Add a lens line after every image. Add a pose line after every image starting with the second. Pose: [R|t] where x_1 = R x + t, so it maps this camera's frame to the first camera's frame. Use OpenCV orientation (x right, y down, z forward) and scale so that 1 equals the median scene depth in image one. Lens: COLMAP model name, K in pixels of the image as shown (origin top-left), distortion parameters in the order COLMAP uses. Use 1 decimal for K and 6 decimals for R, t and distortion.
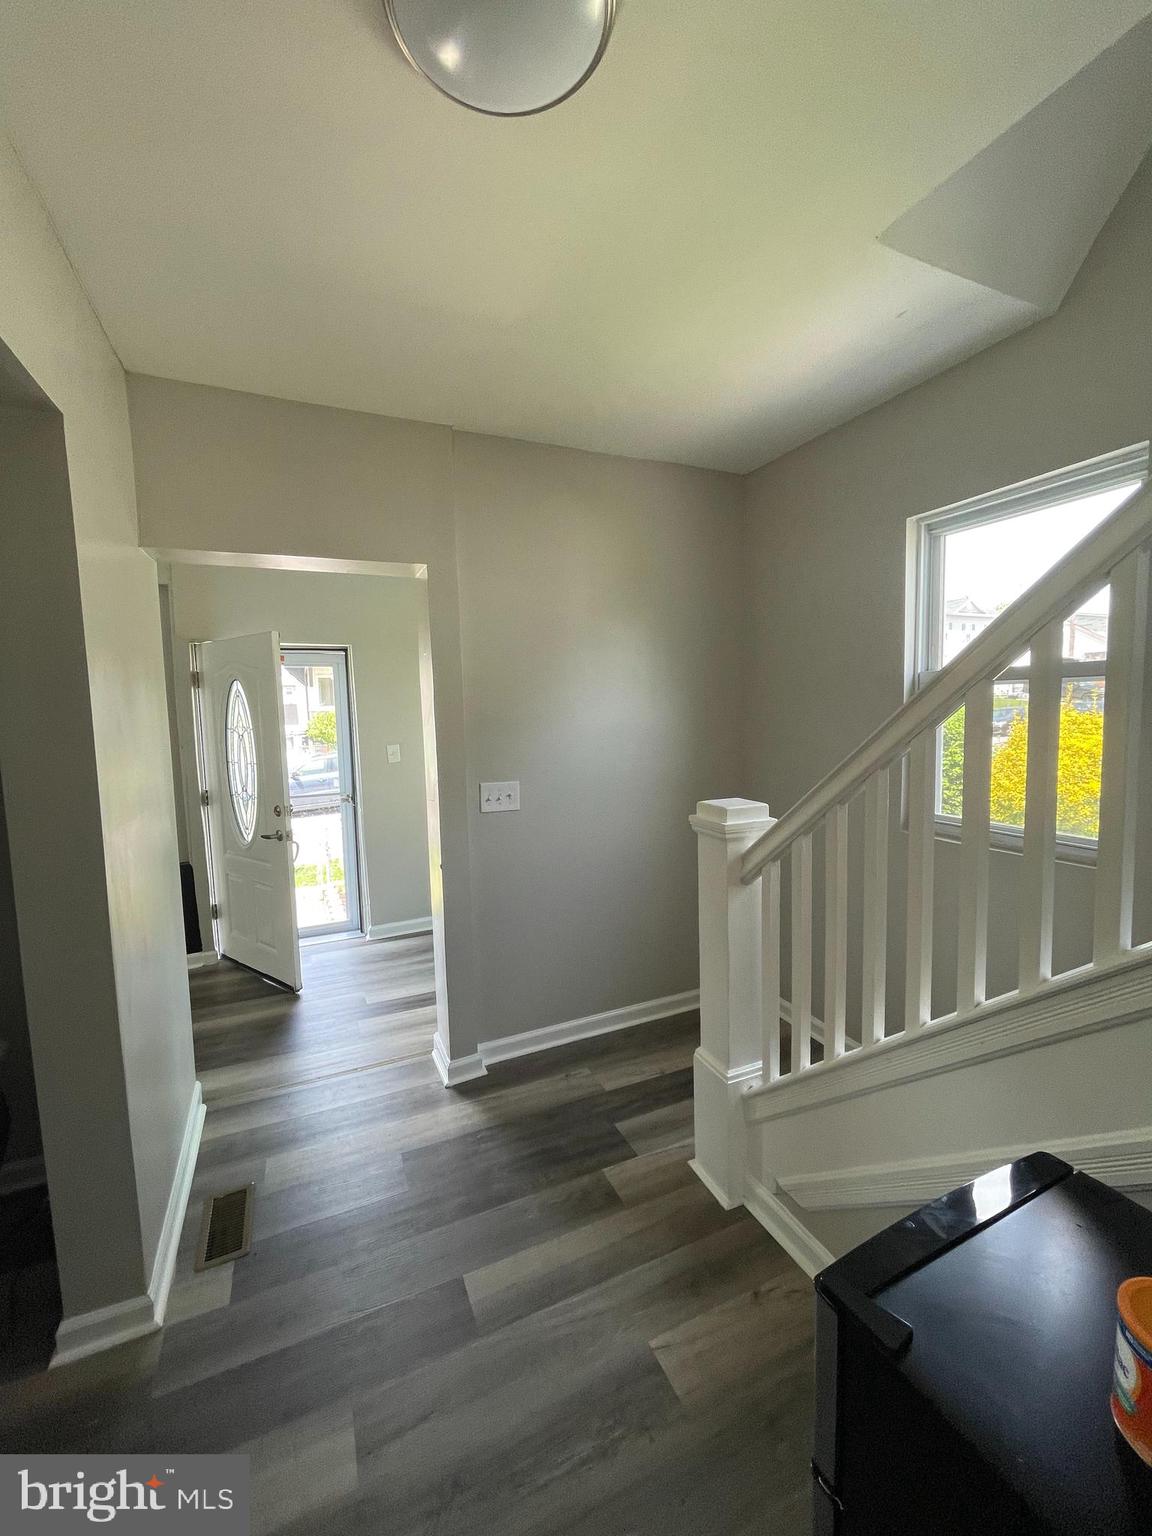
lens RADIAL K [[618.1, 0, 574.0], [0, 618.1, 766.0], [0, 0, 1]] dist [0.000276, -0.000048]
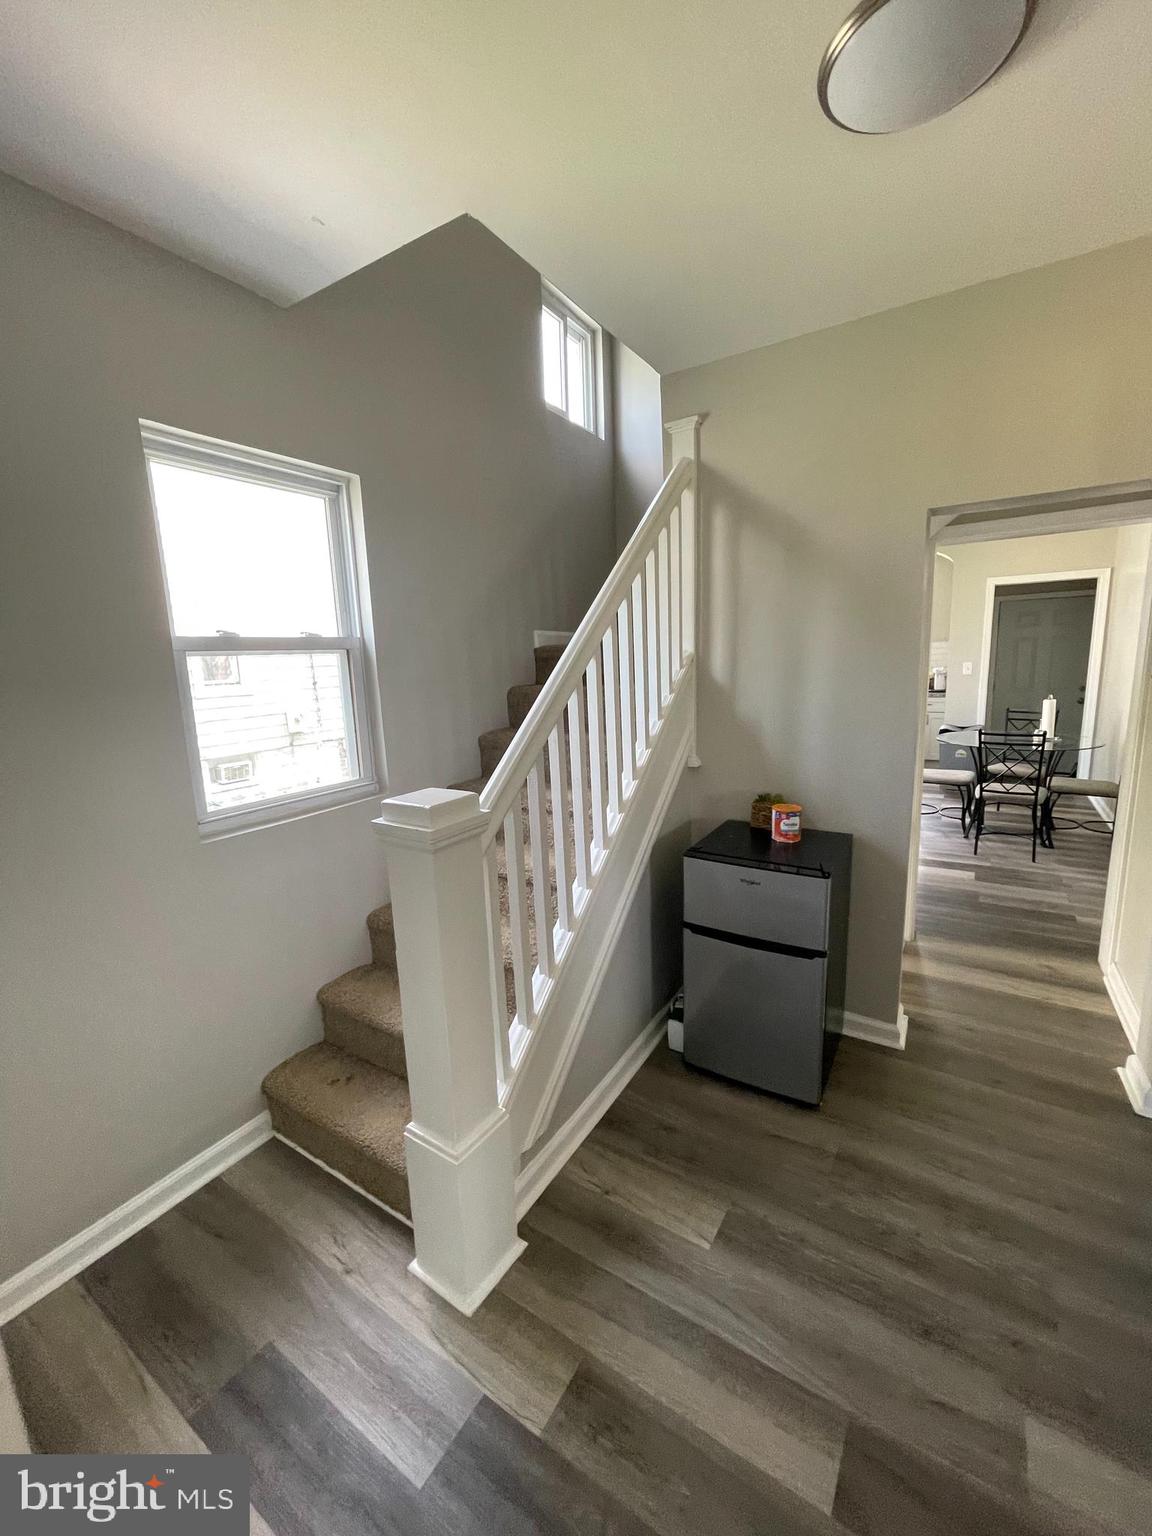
lens RADIAL K [[618.1, 0, 575.2], [0, 618.1, 765.8], [0, 0, 1]] dist [0.000276, -0.000048]
pose [[-0.544393, -0.111687, 0.831362, -0.458843], [0.118407, 0.970941, 0.207974, -0.124708], [-0.830431, 0.211658, -0.515349, 1.283423]]
